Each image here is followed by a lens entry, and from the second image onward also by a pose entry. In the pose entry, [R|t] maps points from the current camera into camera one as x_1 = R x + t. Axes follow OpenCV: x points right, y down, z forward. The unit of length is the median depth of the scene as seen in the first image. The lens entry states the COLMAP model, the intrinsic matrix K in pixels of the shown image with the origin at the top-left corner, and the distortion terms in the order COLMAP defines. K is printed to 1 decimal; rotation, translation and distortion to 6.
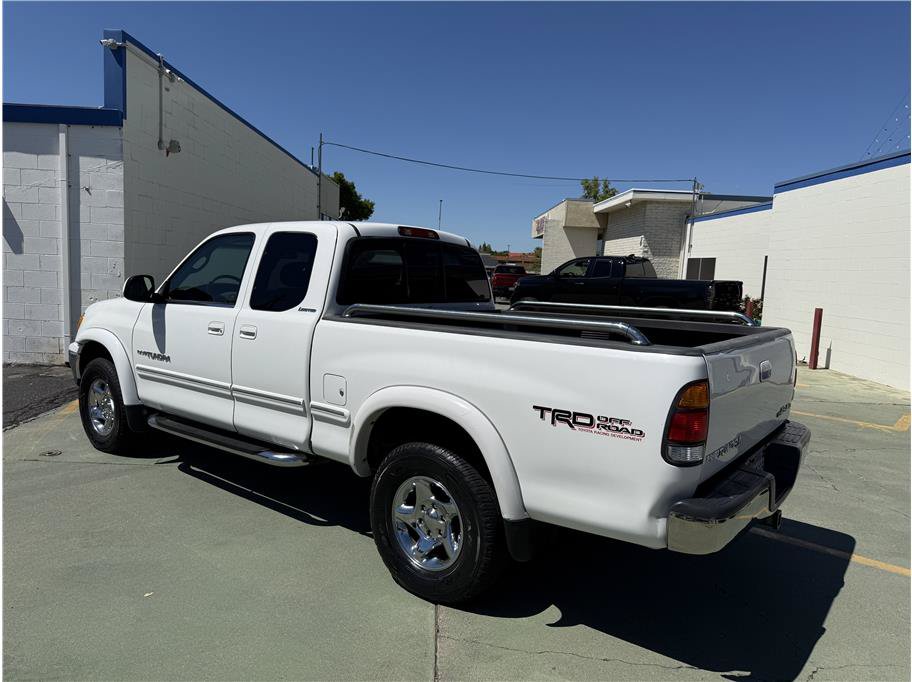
lens RADIAL K [[640.3, 0, 448.2], [0, 640.3, 346.8], [0, 0, 1]] dist [0.023407, -0.031309]
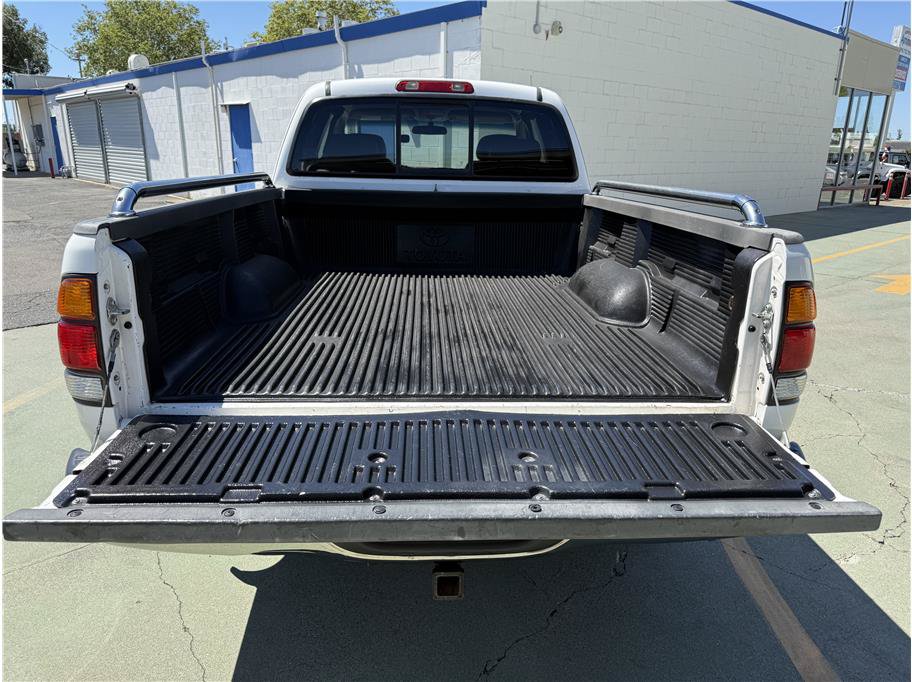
lens RADIAL K [[640.3, 0, 457.3], [0, 640.3, 348.0], [0, 0, 1]] dist [0.023407, -0.031309]
pose [[0.660425, 0.191289, -0.726118, 0.518356], [-0.080207, 0.979446, 0.185075, -0.010911], [0.746596, -0.063988, 0.662193, 0.410949]]
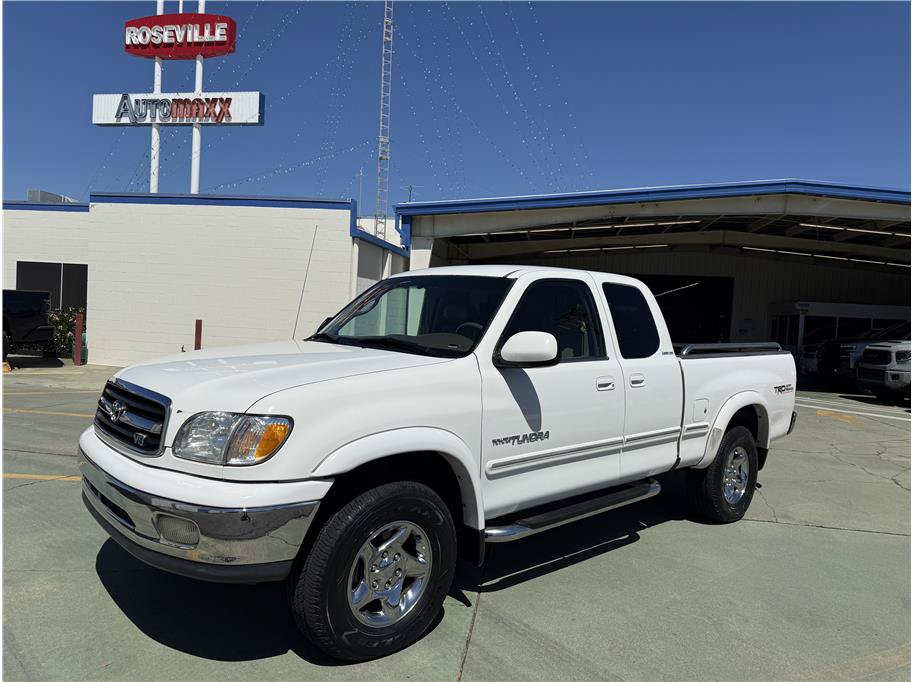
lens RADIAL K [[640.3, 0, 462.5], [0, 640.3, 345.9], [0, 0, 1]] dist [0.023407, -0.031309]
pose [[0.161651, -0.075721, 0.983939, -1.098808], [0.071224, 0.995347, 0.064898, -0.133452], [-0.984274, 0.059590, 0.166292, 0.879801]]
